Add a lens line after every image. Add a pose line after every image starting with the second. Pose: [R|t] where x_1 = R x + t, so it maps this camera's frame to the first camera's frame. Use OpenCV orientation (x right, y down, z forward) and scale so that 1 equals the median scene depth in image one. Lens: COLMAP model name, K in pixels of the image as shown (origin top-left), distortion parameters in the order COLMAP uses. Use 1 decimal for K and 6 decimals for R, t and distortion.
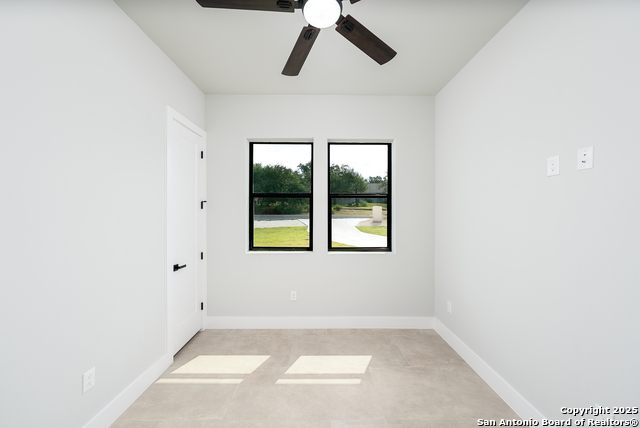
lens RADIAL K [[245.4, 0, 320.0], [0, 245.4, 214.0], [0, 0, 1]] dist [-0.000716, -0.000084]
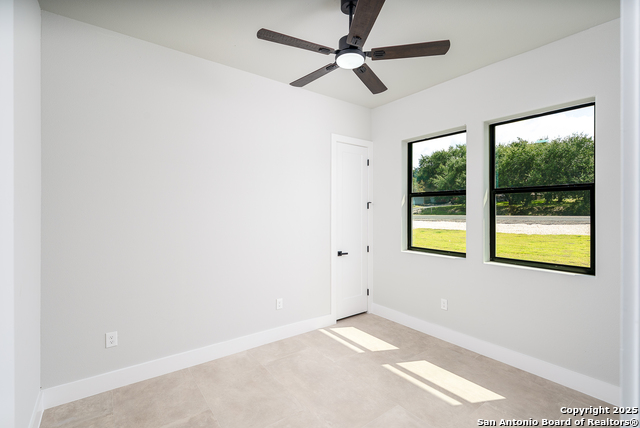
lens RADIAL K [[294.2, 0, 320.0], [0, 294.2, 214.0], [0, 0, 1]] dist [0.000390, 0.000010]
pose [[0.603842, 0.014657, -0.796969, 0.522922], [-0.014431, 0.999868, 0.007455, -0.003878], [0.796973, 0.006999, 0.603974, -0.034294]]
